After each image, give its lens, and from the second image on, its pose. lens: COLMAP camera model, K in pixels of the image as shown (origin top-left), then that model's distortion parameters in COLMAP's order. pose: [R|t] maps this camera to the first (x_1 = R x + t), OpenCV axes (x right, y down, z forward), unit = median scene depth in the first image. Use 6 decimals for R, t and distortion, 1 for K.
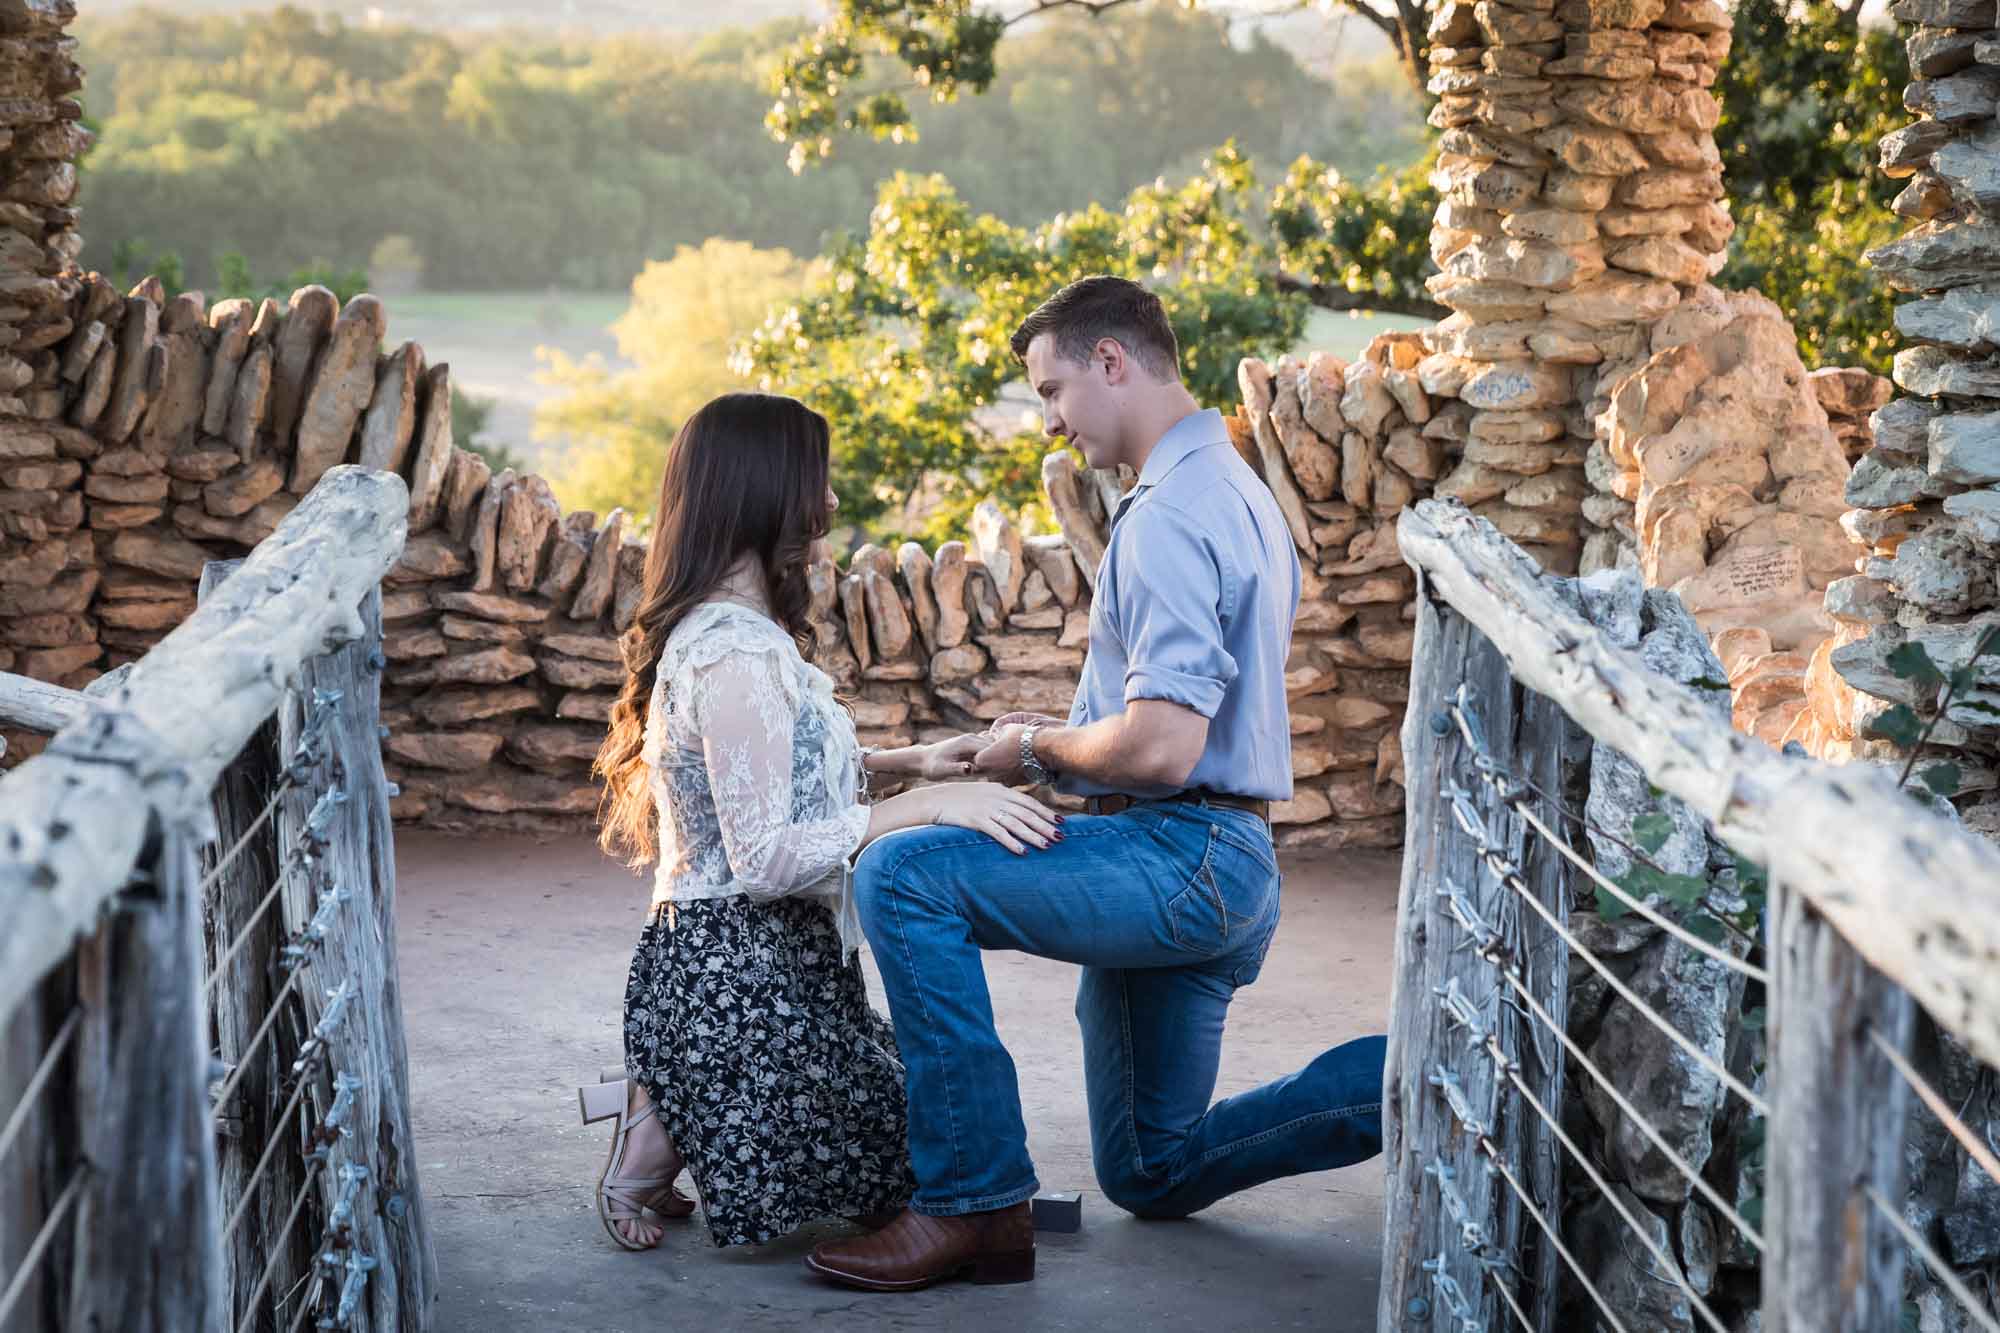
lens RADIAL K [[5081.7, 0, 884.8], [0, 5081.7, 633.3], [0, 0, 1]] dist [0.023425, -0.225523]
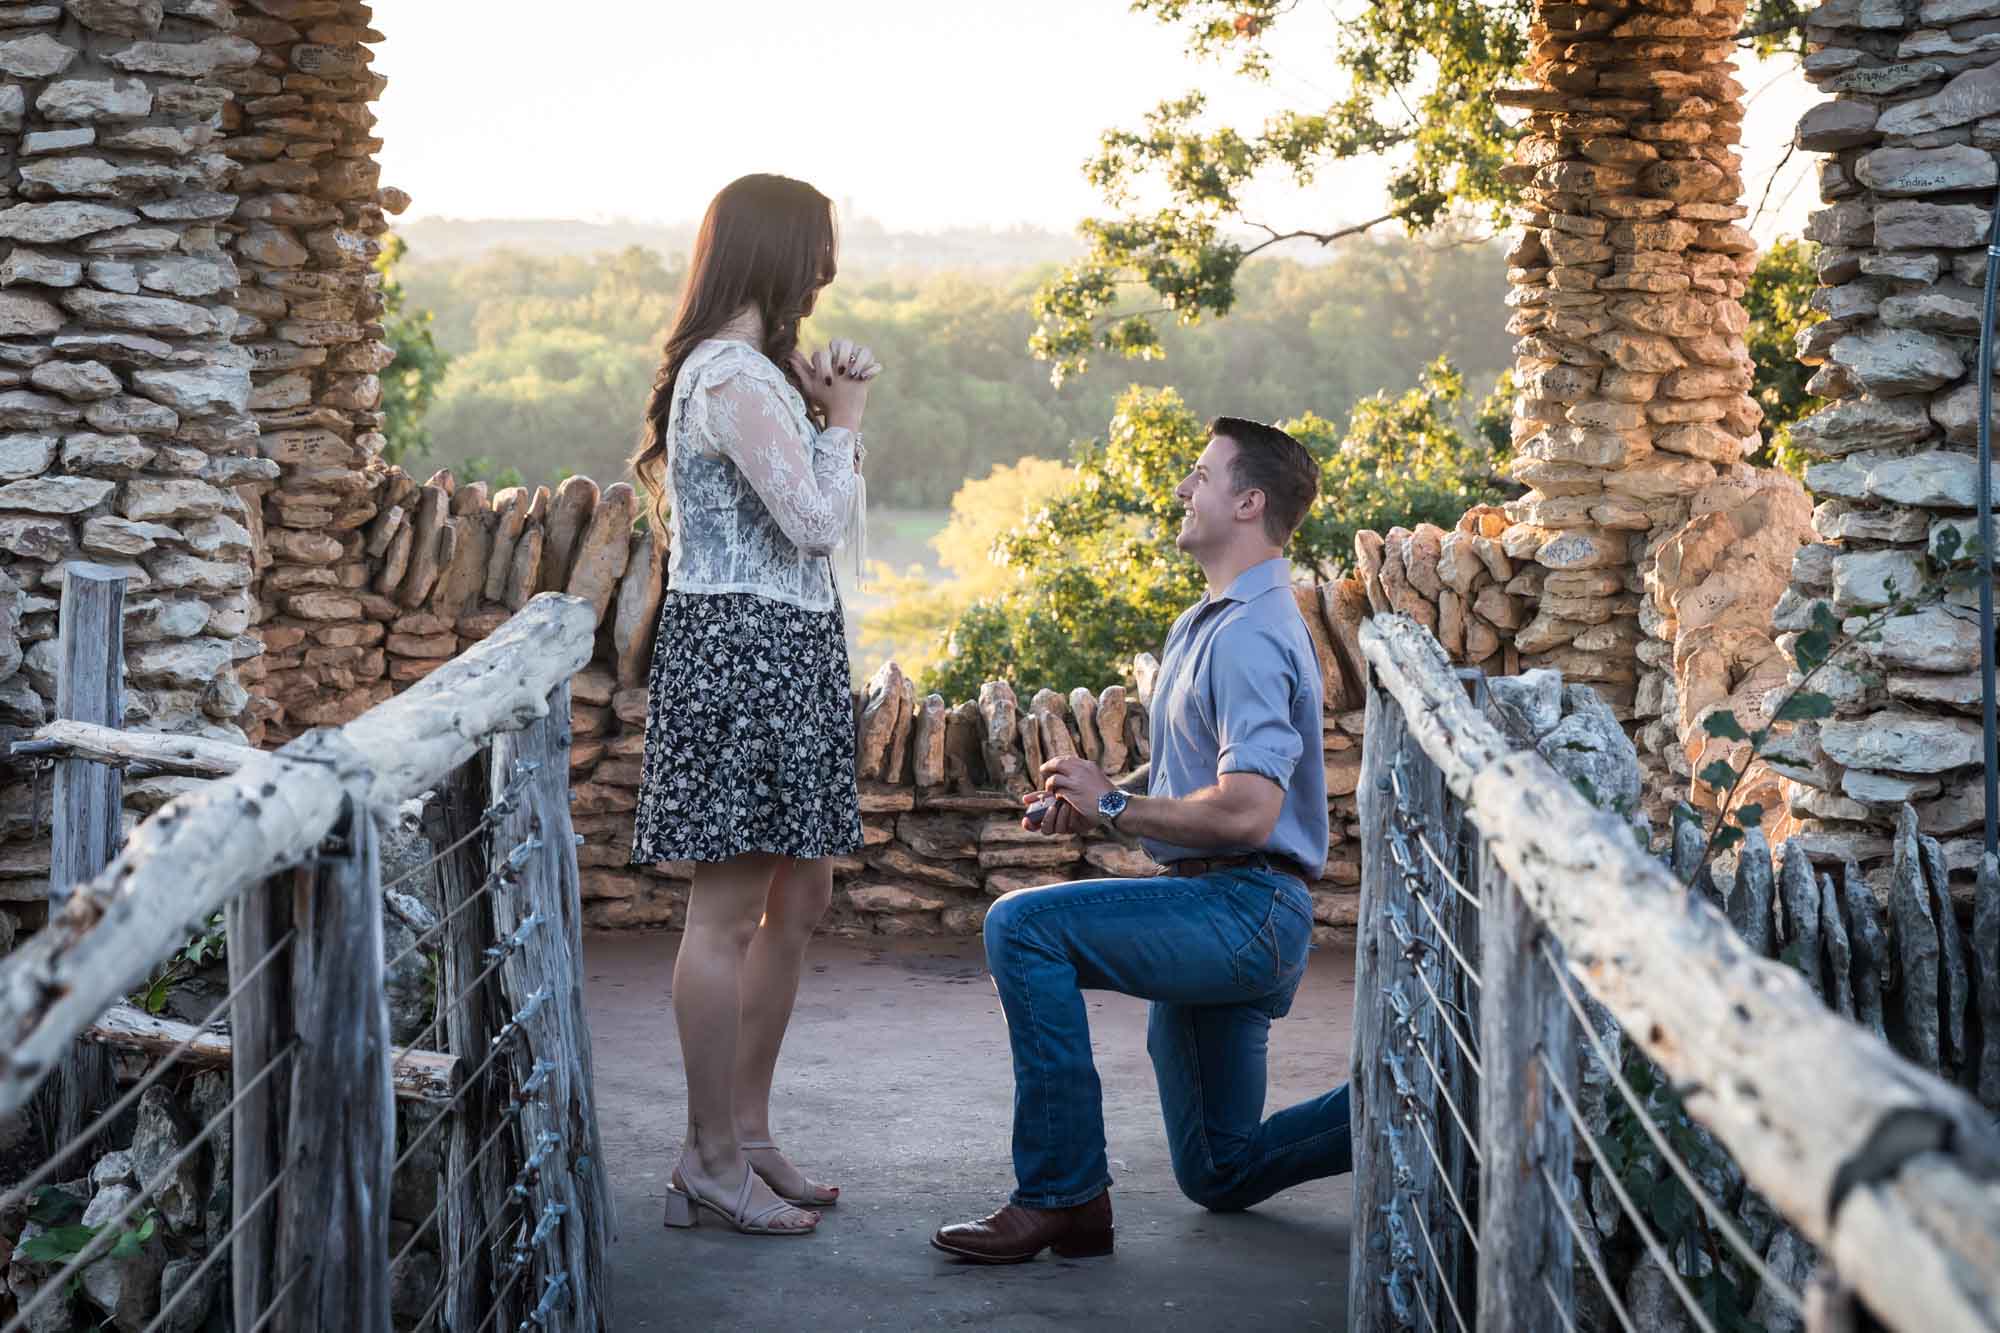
lens RADIAL K [[4792.6, 0, 1037.4], [0, 4792.6, 444.1], [0, 0, 1]] dist [0.017916, -0.271948]
pose [[0.999392, -0.009427, -0.033553, 0.034835], [0.006698, 0.996729, -0.080534, 0.016416], [0.034203, 0.080261, 0.996187, -0.125795]]
